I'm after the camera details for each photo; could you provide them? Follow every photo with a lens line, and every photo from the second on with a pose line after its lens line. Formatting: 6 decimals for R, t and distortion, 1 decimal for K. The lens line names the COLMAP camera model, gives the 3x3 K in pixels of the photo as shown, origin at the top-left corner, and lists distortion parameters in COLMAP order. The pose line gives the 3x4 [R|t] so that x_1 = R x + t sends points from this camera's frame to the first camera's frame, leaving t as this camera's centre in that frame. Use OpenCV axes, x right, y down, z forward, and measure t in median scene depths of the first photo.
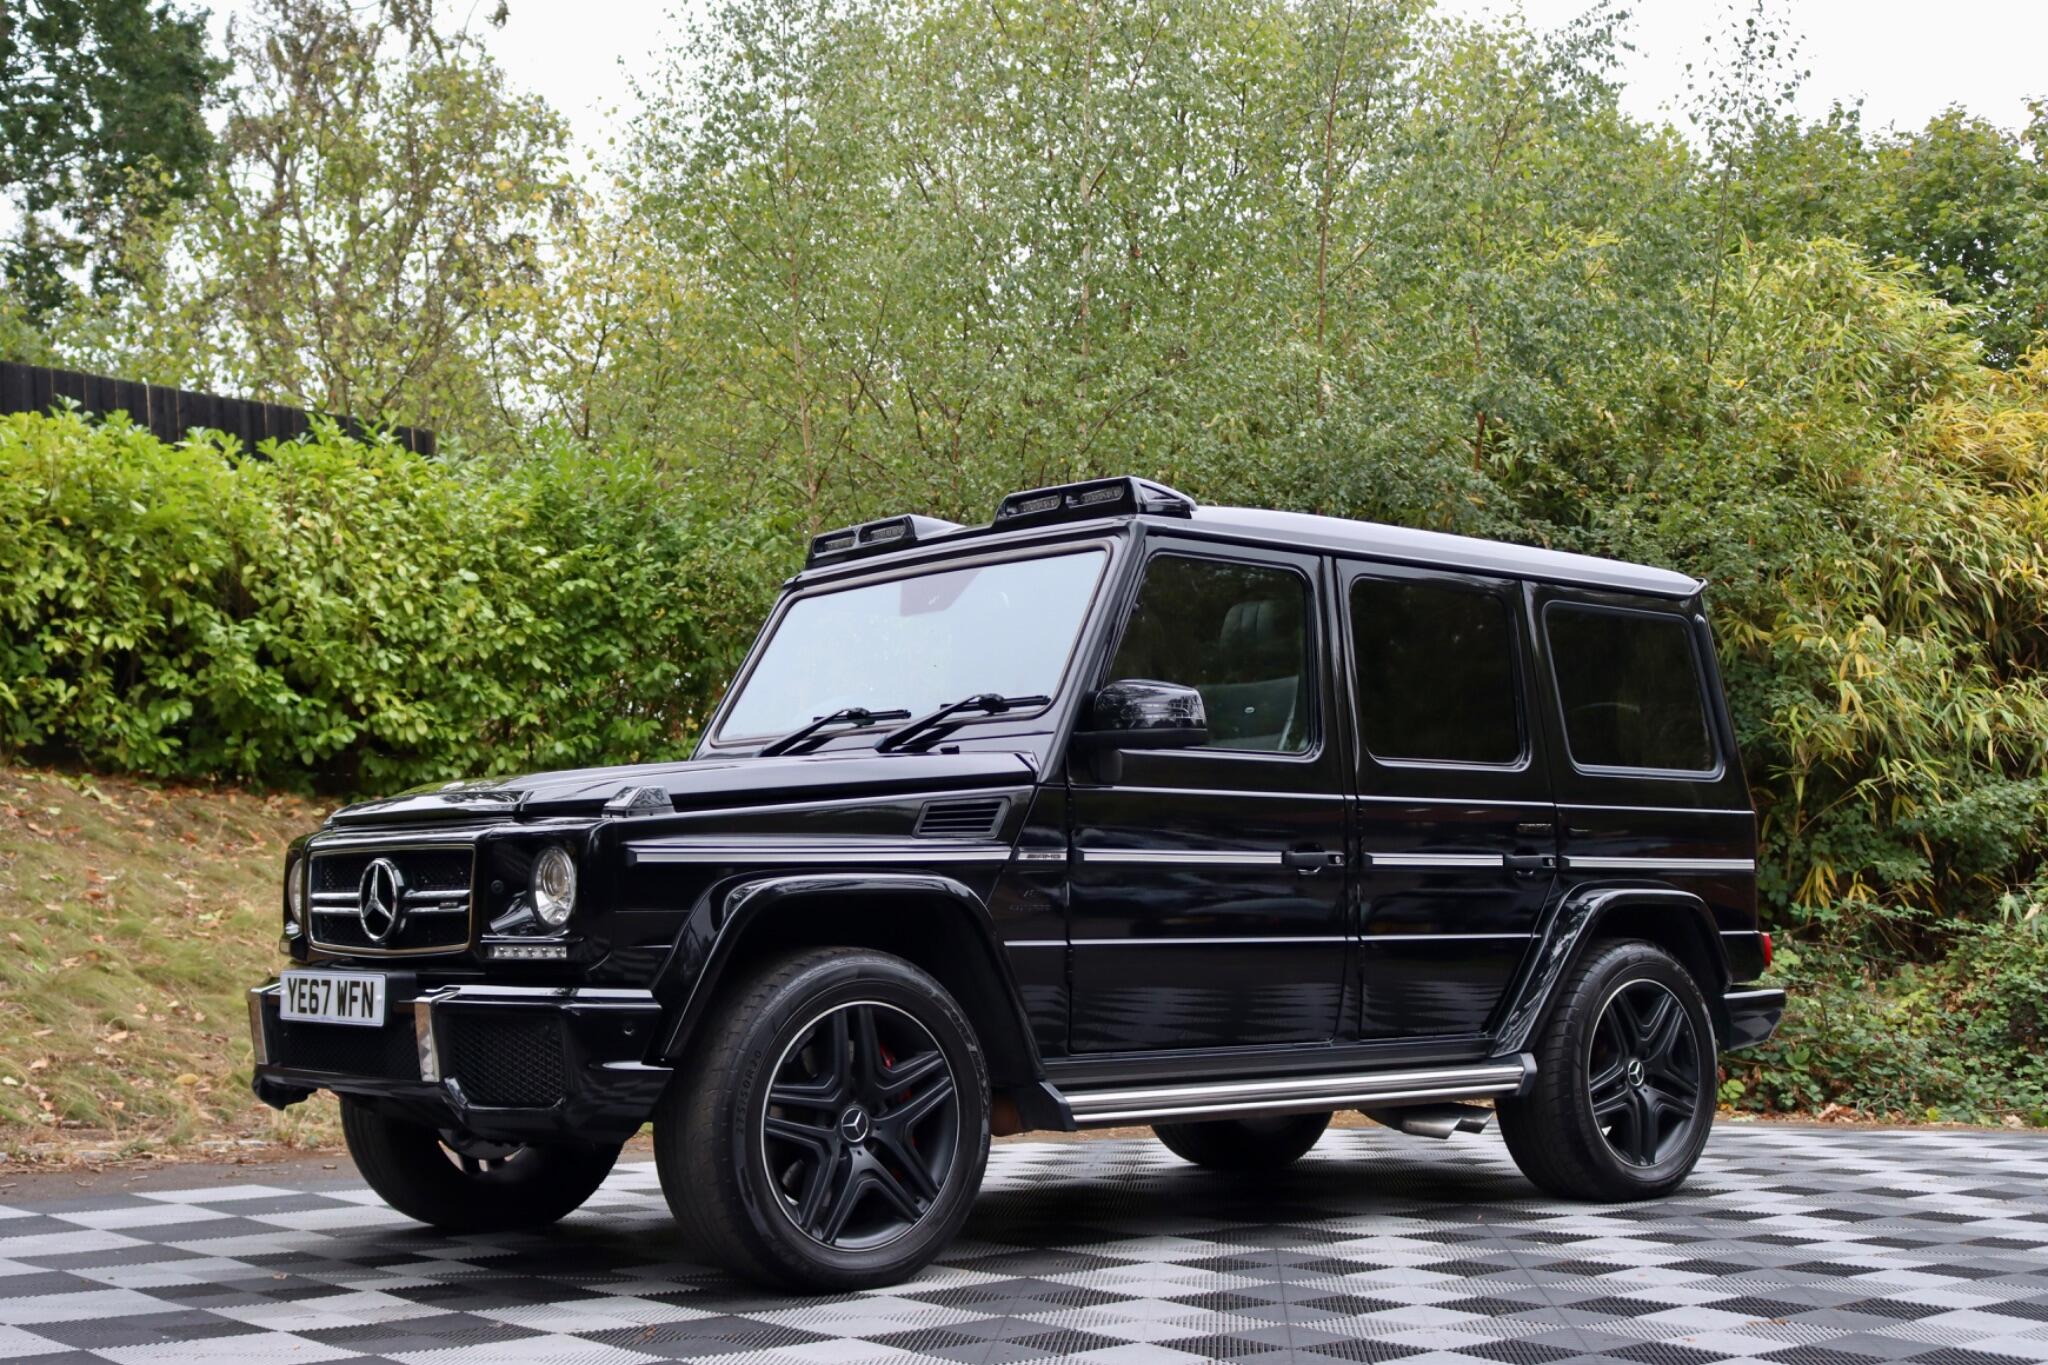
lens RADIAL K [[2594.8, 0, 1016.2], [0, 2594.8, 688.6], [0, 0, 1]] dist [-0.094875, 0.116500]
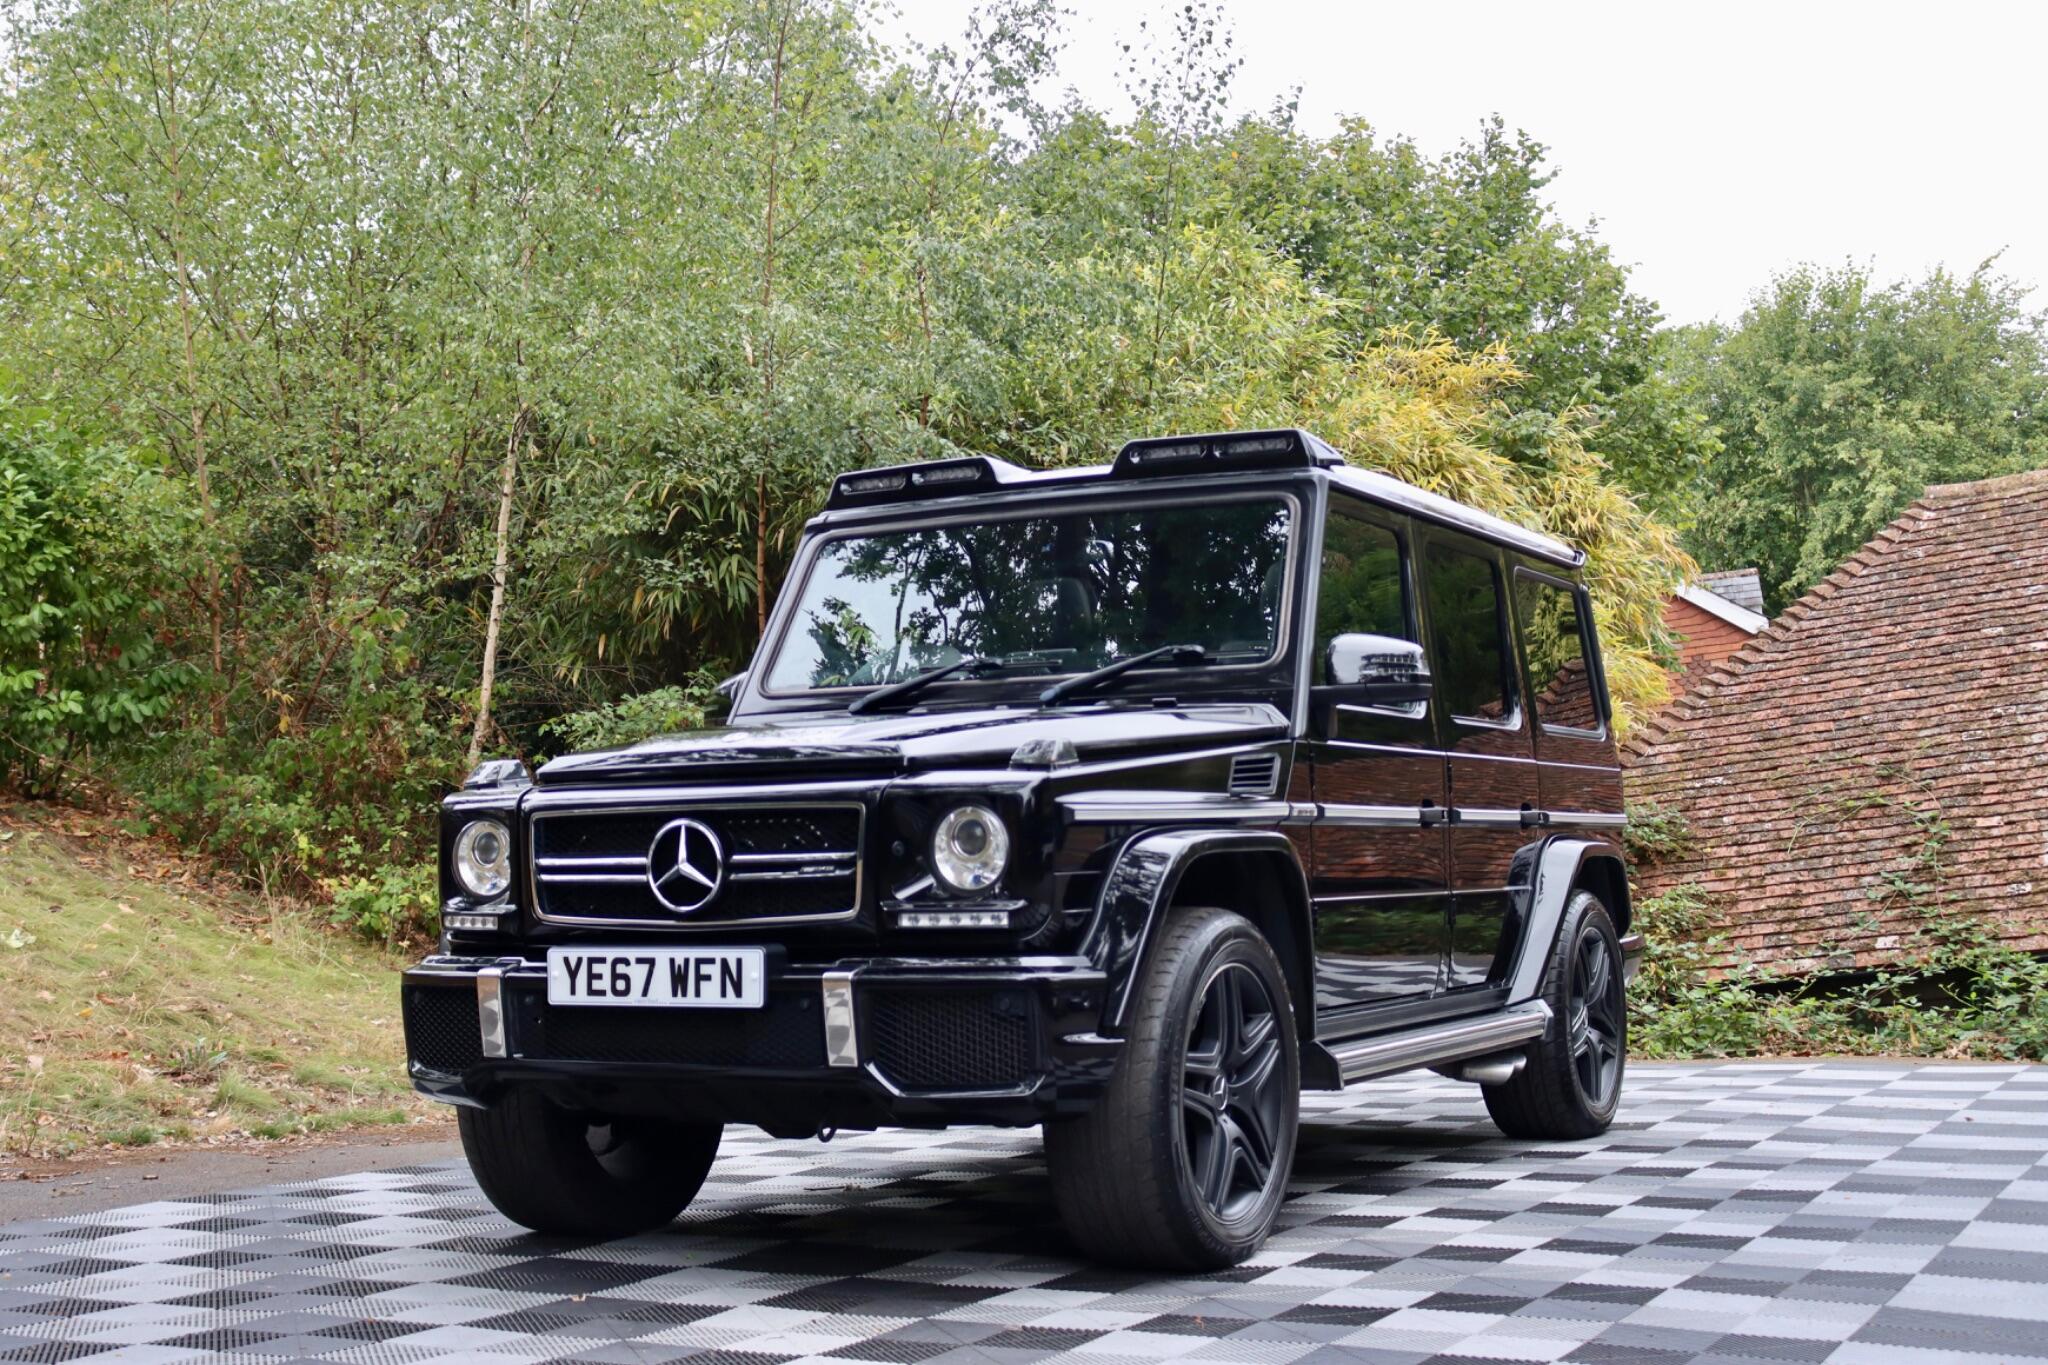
lens RADIAL K [[2594.8, 0, 1016.2], [0, 2594.8, 688.6], [0, 0, 1]] dist [-0.094875, 0.116500]
pose [[0.928711, 0.012409, 0.370597, -0.182045], [-0.017666, 0.999786, 0.010795, 0.003673], [-0.370383, -0.016572, 0.928731, 0.051478]]
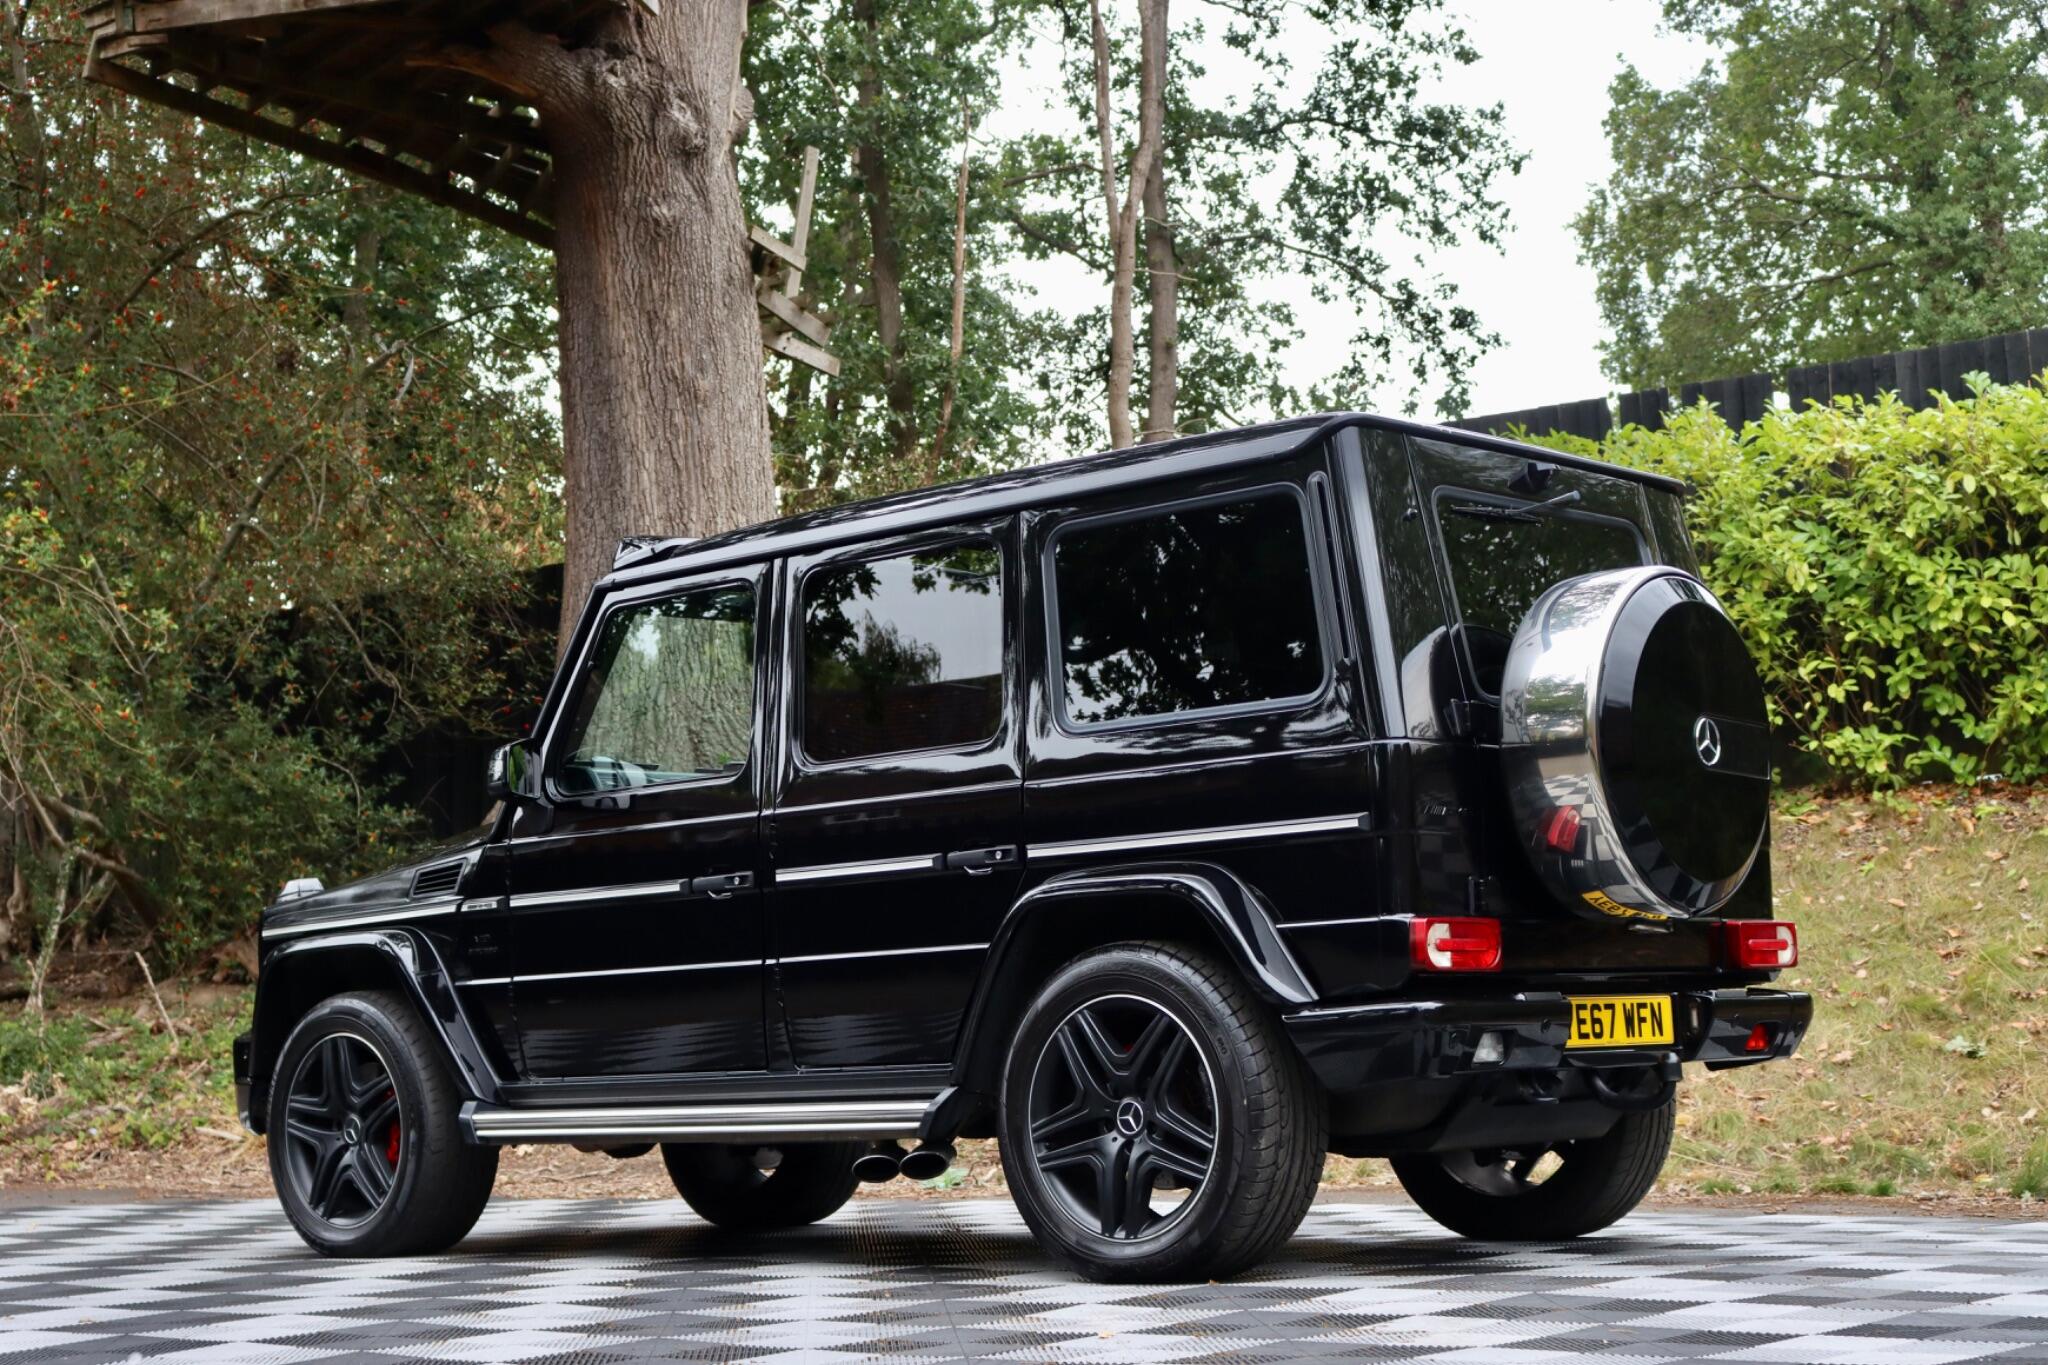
lens RADIAL K [[3188.8, 0, 1008.8], [0, 3188.8, 689.2], [0, 0, 1]] dist [-0.028261, -0.061172]
pose [[0.133973, -0.115826, -0.984193, 0.578644], [0.123035, 0.987406, -0.099456, 0.055595], [0.983318, -0.107765, 0.146536, 0.412934]]
